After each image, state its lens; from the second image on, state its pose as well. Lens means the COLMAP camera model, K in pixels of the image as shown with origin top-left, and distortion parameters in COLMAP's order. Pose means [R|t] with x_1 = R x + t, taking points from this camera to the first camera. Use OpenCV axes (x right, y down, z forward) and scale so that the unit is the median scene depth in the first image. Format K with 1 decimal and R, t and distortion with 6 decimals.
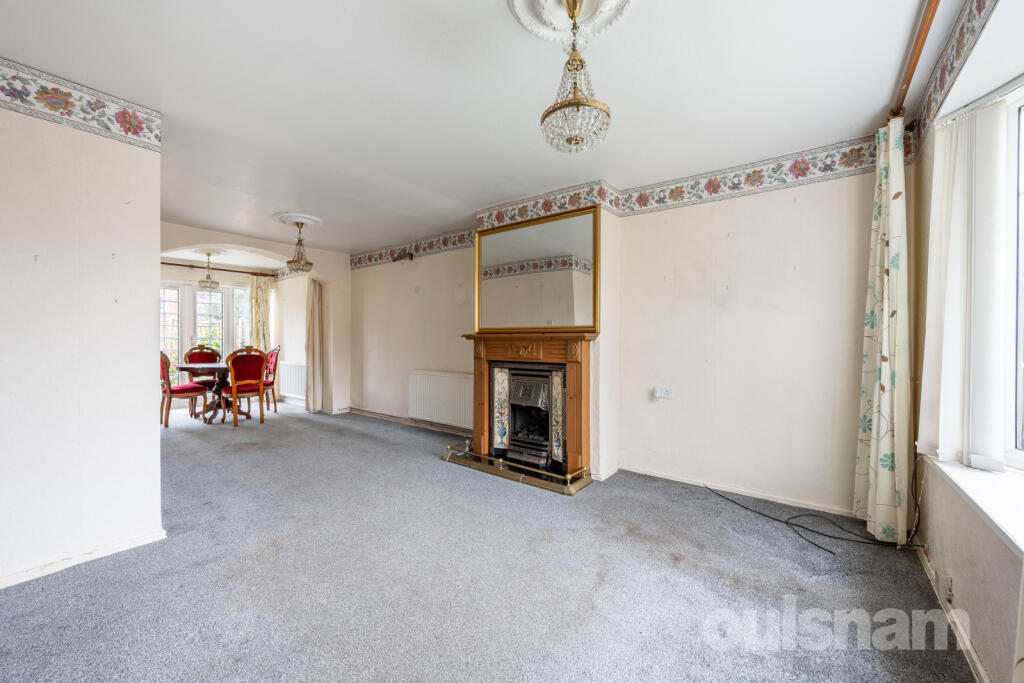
lens RADIAL K [[397.7, 0, 510.3], [0, 397.7, 340.4], [0, 0, 1]] dist [-0.002913, 0.000077]
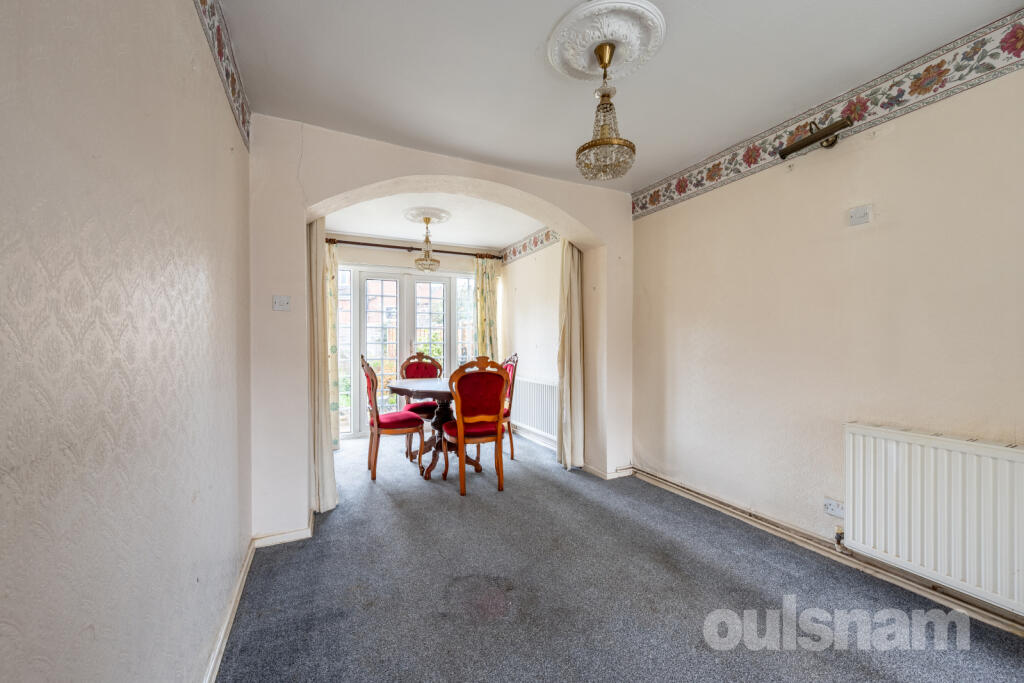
lens RADIAL K [[397.7, 0, 511.9], [0, 397.7, 343.9], [0, 0, 1]] dist [-0.002913, 0.000077]
pose [[0.897992, -0.002177, -0.440007, -0.328198], [0.000611, 0.999993, -0.003700, -0.001387], [0.440012, 0.003053, 0.897987, 0.449872]]
